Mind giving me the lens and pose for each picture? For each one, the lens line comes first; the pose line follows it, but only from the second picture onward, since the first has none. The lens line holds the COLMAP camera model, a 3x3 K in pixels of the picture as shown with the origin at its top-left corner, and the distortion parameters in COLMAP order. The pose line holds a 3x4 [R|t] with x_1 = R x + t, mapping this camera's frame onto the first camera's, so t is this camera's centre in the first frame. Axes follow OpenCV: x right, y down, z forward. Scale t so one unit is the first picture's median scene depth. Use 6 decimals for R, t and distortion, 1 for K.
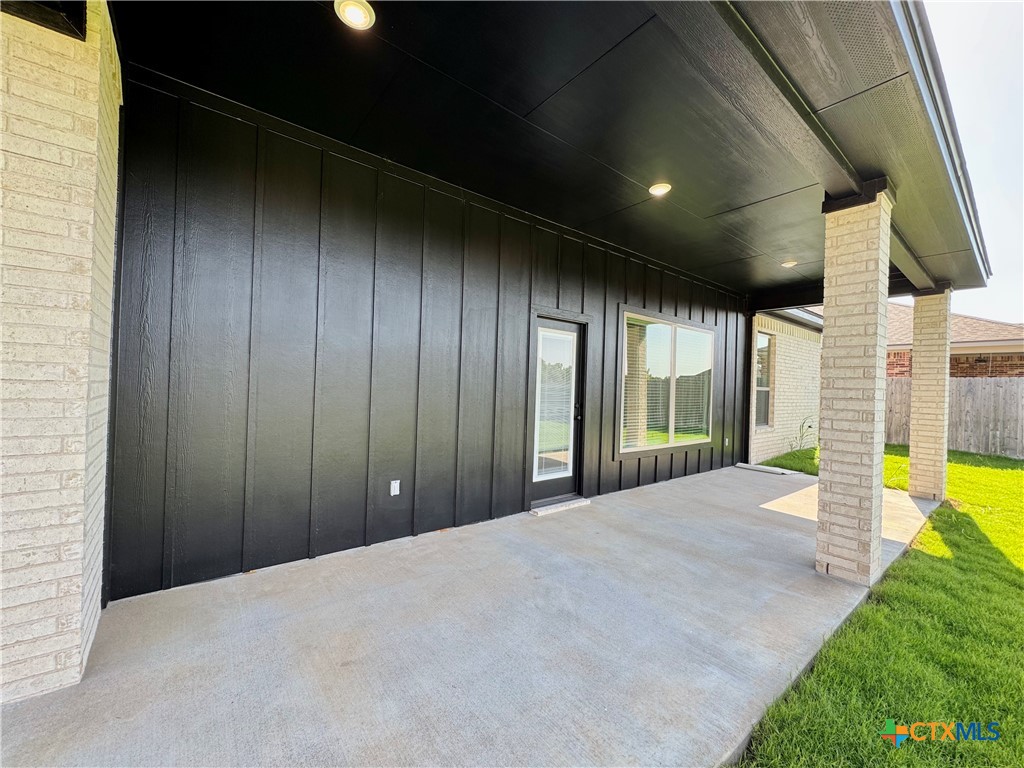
lens RADIAL K [[408.3, 0, 512.3], [0, 408.3, 381.1], [0, 0, 1]] dist [-0.002604, 0.000693]
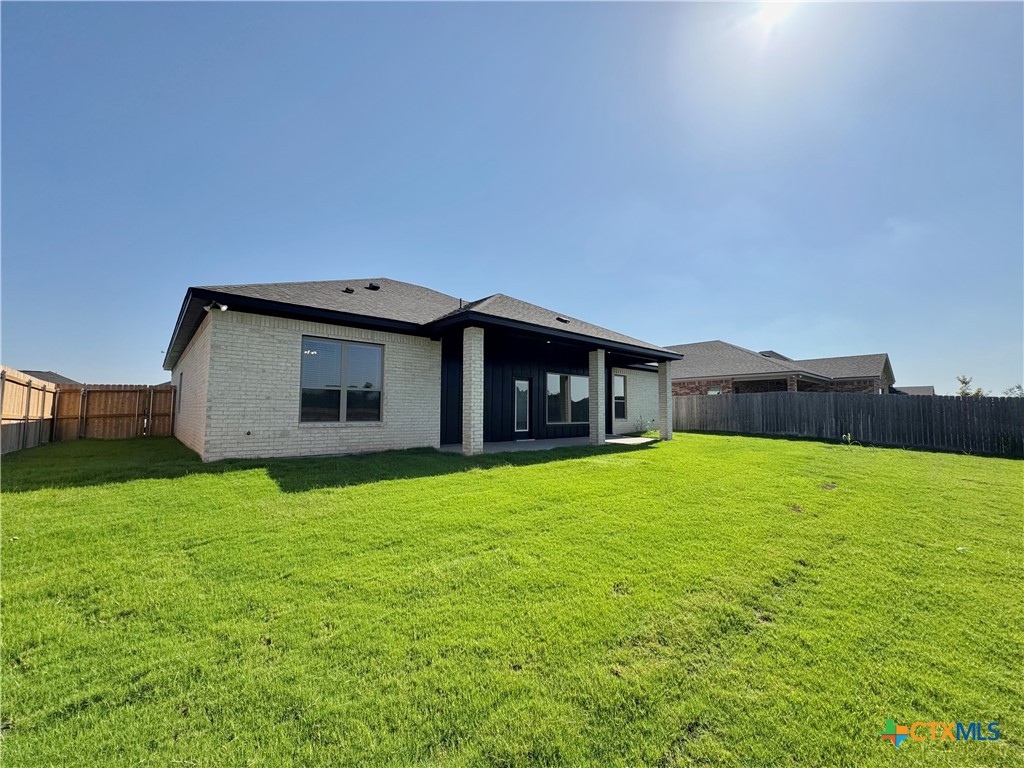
lens RADIAL K [[408.3, 0, 511.9], [0, 408.3, 386.5], [0, 0, 1]] dist [-0.002604, 0.000693]
pose [[0.997883, -0.025134, 0.059979, -0.157168], [0.029091, 0.997392, -0.066047, 0.128944], [-0.058163, 0.067652, 0.996012, -2.246239]]
